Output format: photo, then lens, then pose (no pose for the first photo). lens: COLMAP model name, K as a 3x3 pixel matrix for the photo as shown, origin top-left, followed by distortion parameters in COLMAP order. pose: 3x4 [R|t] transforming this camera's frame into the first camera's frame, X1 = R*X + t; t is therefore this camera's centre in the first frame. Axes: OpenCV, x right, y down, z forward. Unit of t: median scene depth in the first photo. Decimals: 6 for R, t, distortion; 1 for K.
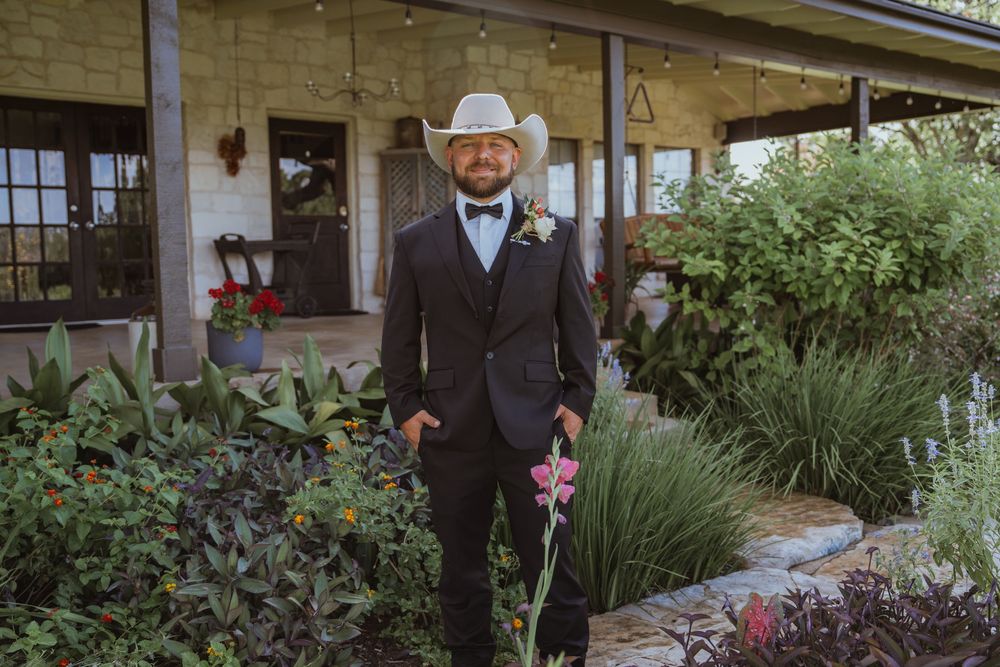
lens RADIAL K [[987.9, 0, 500.0], [0, 987.9, 333.5], [0, 0, 1]] dist [-0.008237, 0.011298]
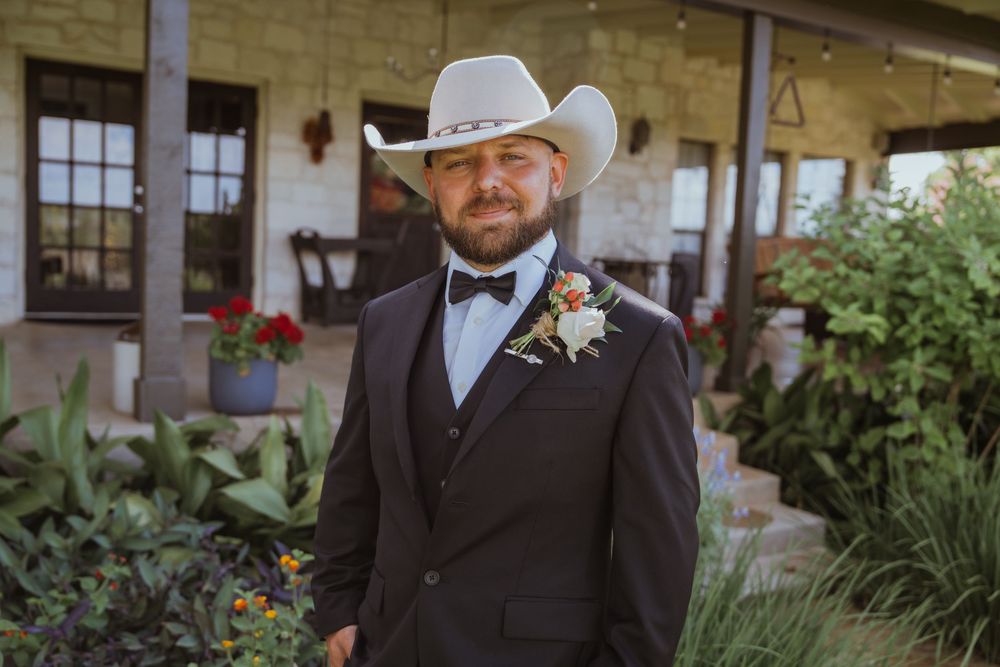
lens RADIAL K [[951.2, 0, 500.0], [0, 951.2, 333.5], [0, 0, 1]] dist [0.006327, 0.008268]
pose [[0.988117, 0.077903, -0.132501, 0.029957], [-0.076031, 0.996922, 0.019138, -0.046863], [0.133584, -0.008836, 0.990998, 0.216531]]
